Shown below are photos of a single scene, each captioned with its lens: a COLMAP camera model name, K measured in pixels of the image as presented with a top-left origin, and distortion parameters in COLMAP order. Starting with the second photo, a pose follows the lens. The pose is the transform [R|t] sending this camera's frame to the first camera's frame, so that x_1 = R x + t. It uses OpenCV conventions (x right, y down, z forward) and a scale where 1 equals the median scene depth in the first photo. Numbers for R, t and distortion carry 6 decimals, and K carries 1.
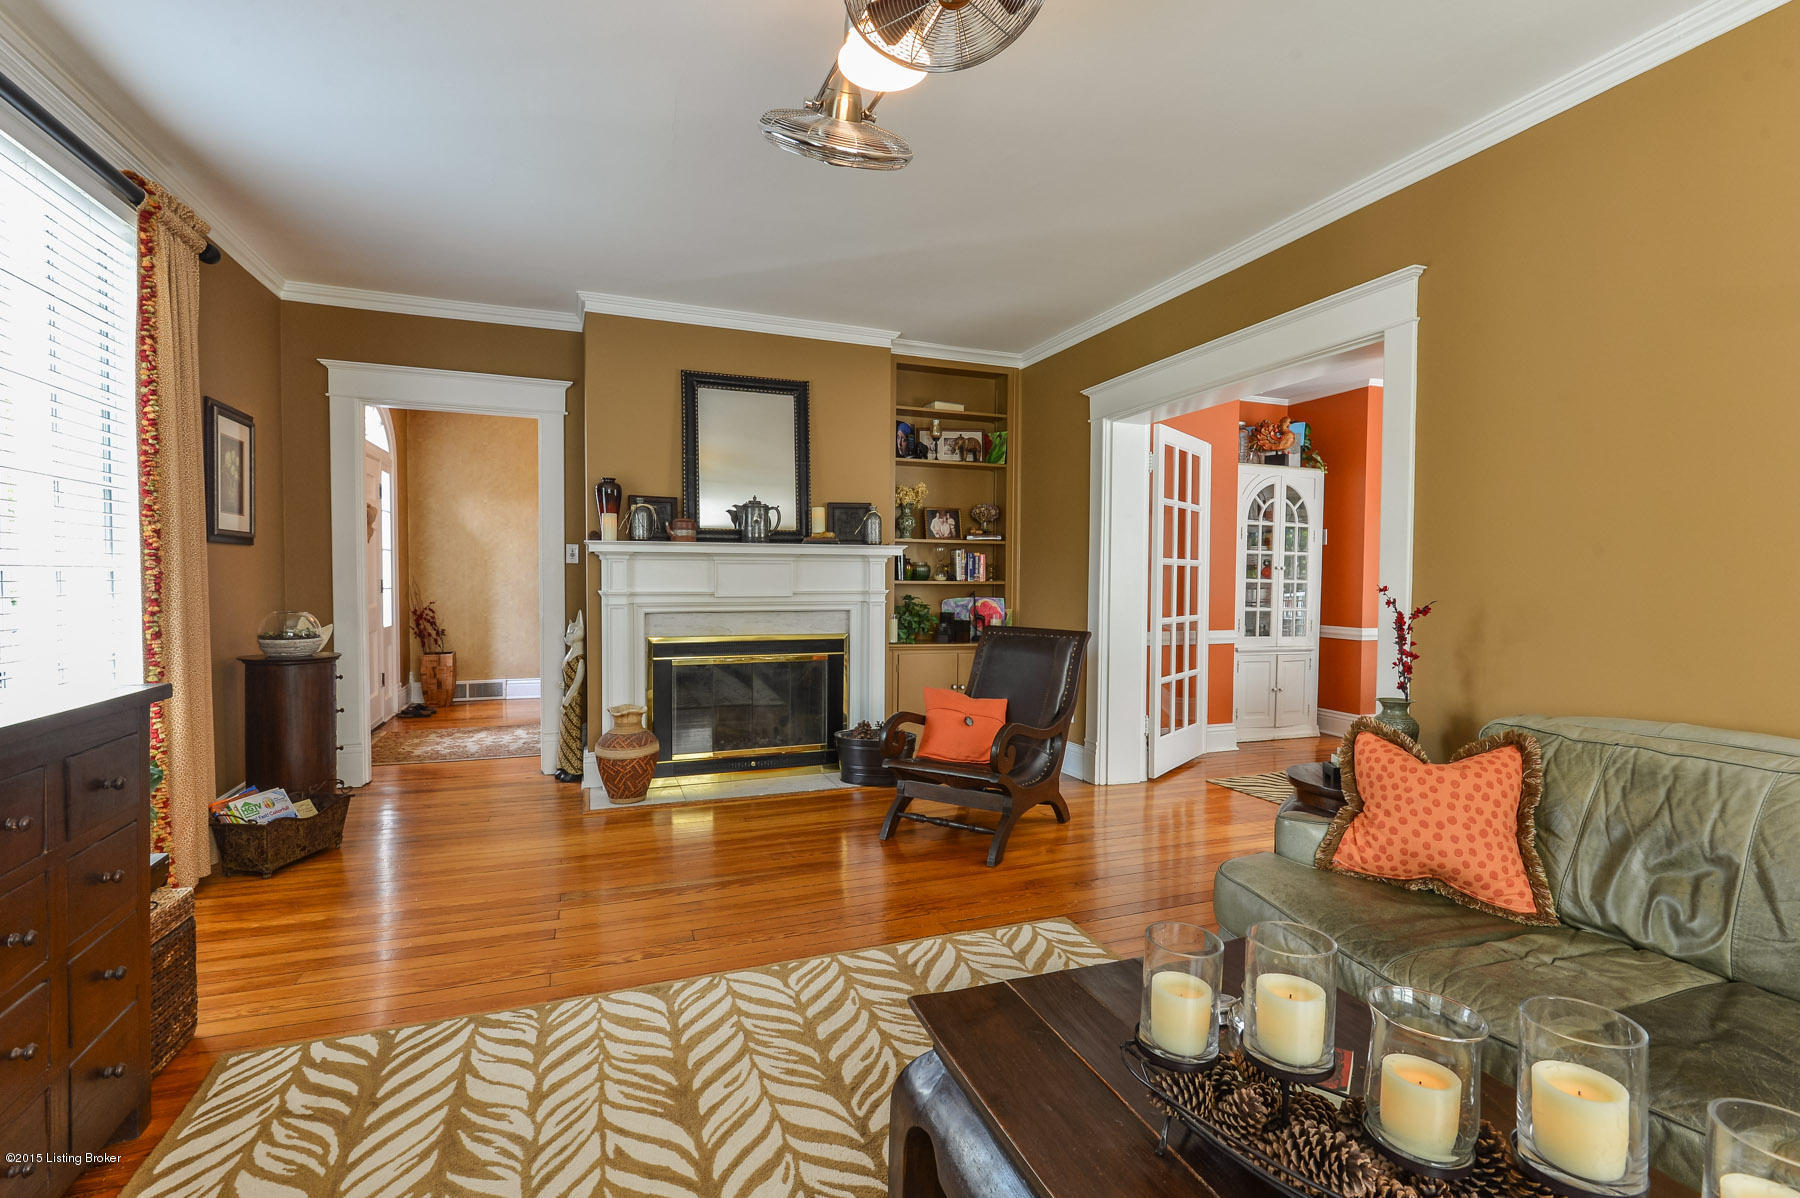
lens RADIAL K [[811.0, 0, 900.0], [0, 811.0, 599.0], [0, 0, 1]] dist [0.004144, -0.005689]
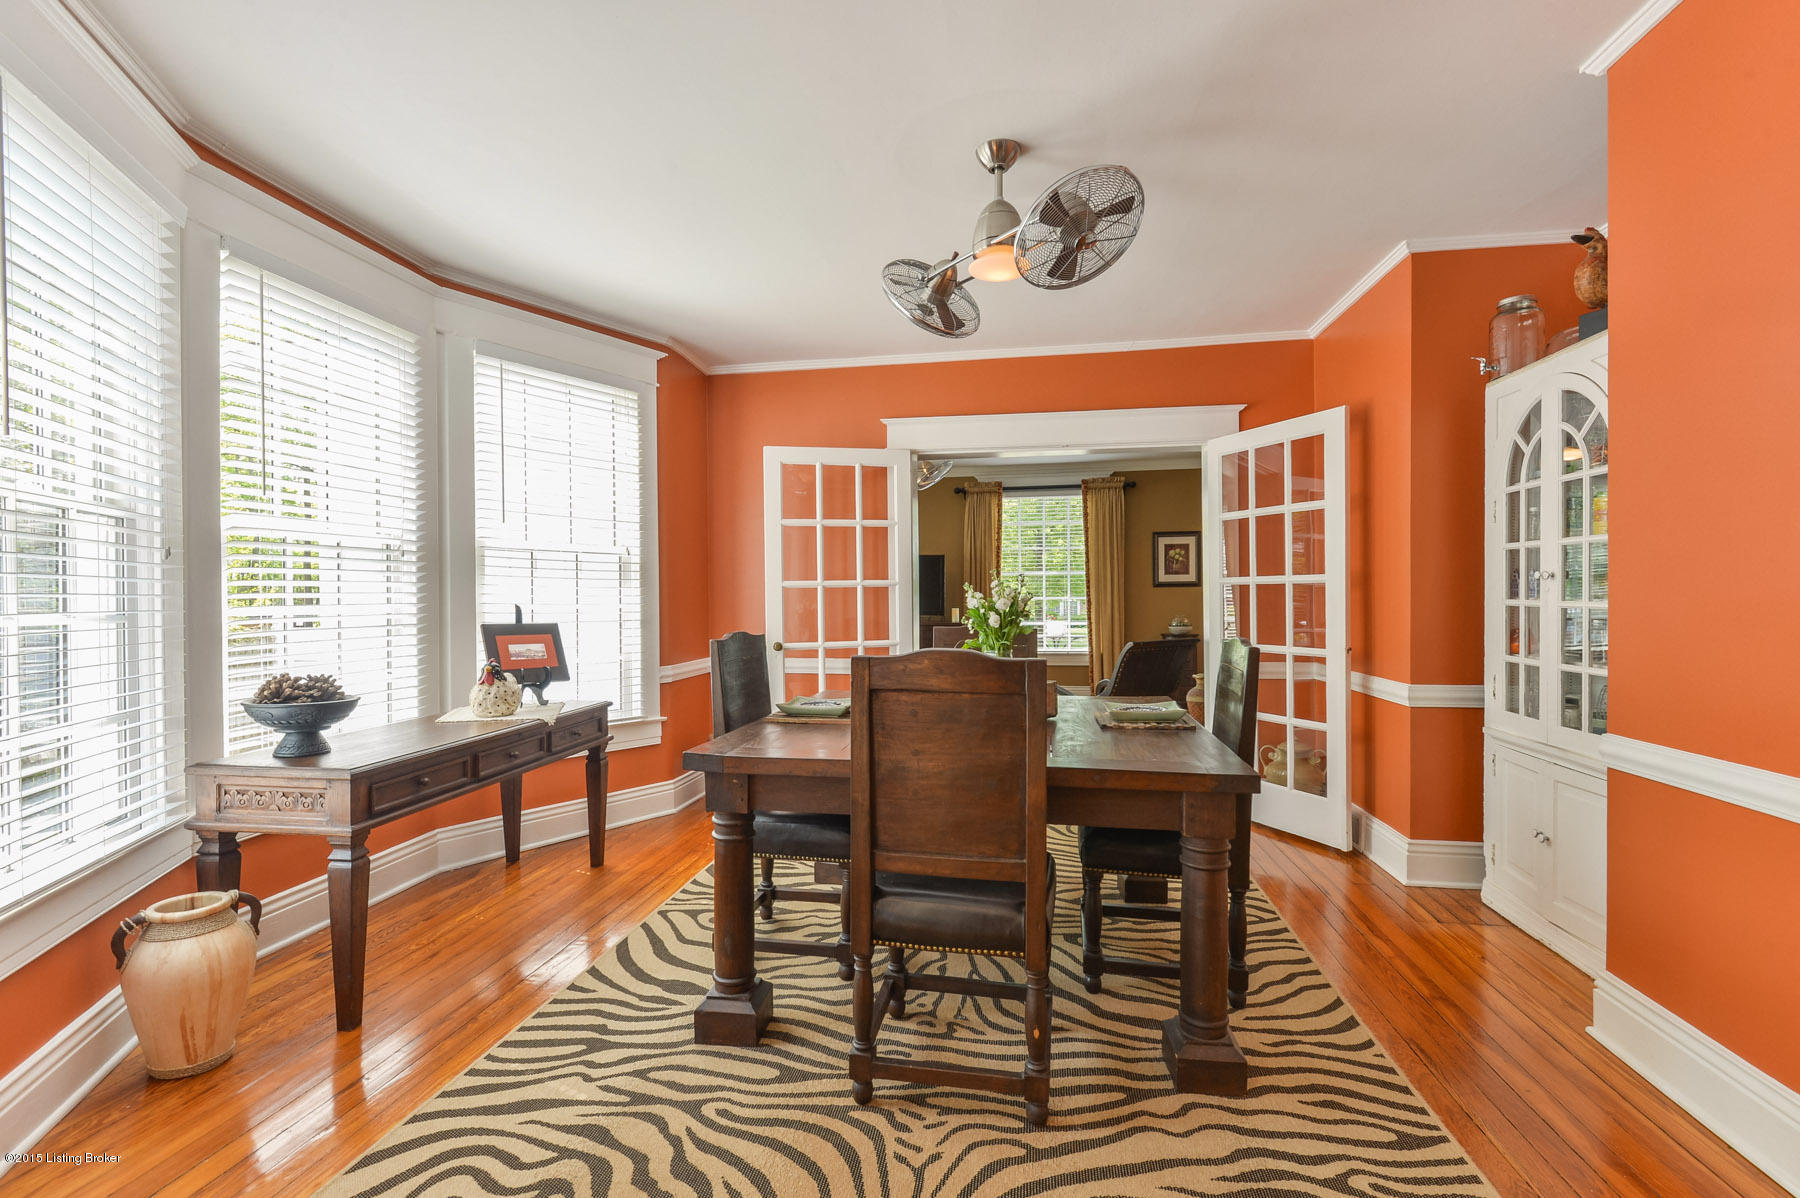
lens RADIAL K [[811.0, 0, 900.0], [0, 811.0, 599.0], [0, 0, 1]] dist [0.004144, -0.005689]
pose [[-0.495490, -0.001451, -0.868612, 1.052969], [-0.018464, 0.999790, 0.008862, -0.021344], [0.868417, 0.020429, -0.495413, 0.907316]]
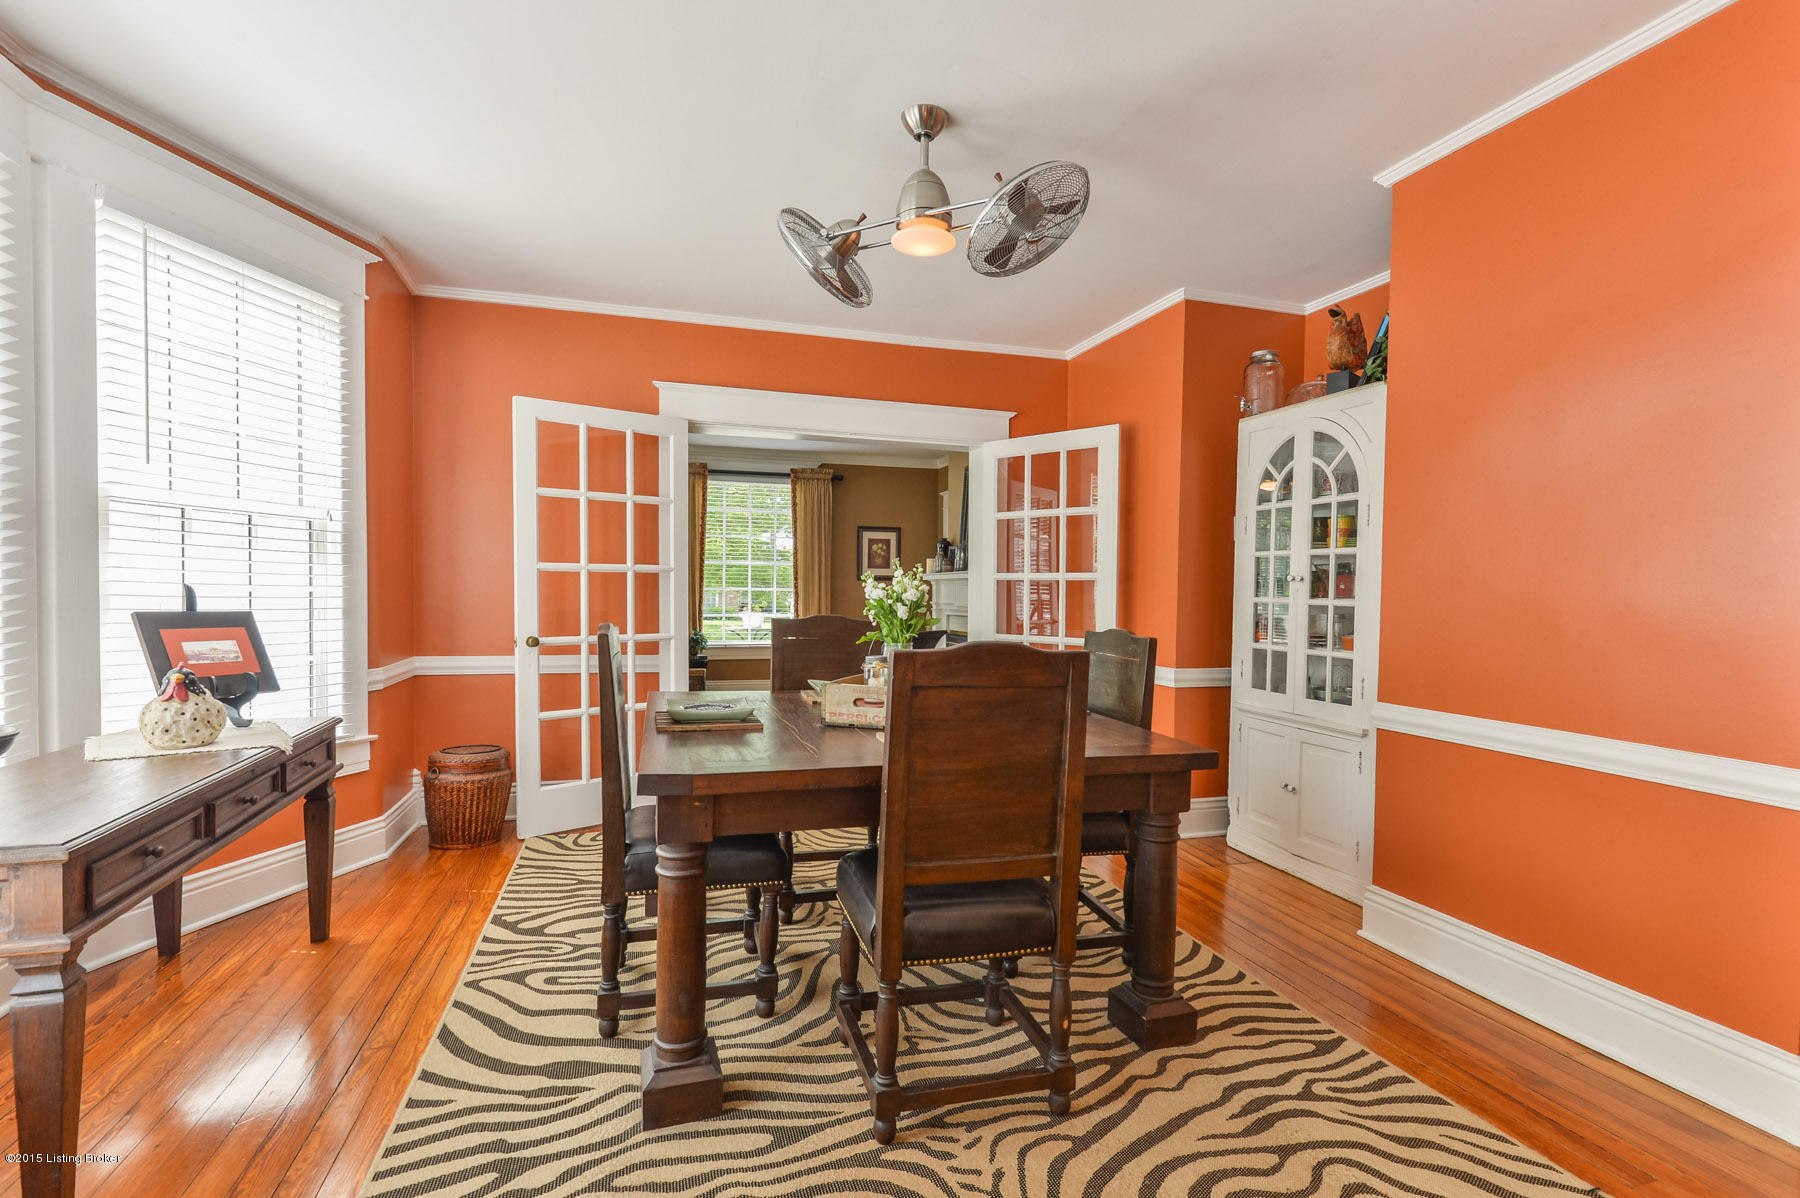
lens RADIAL K [[833.7, 0, 901.7], [0, 833.7, 607.6], [0, 0, 1]] dist [0.004666, -0.005597]
pose [[-0.054780, 0.013544, -0.998407, 1.077850], [-0.038895, 0.999120, 0.015688, -0.015406], [0.997741, 0.039692, -0.054205, 0.749554]]
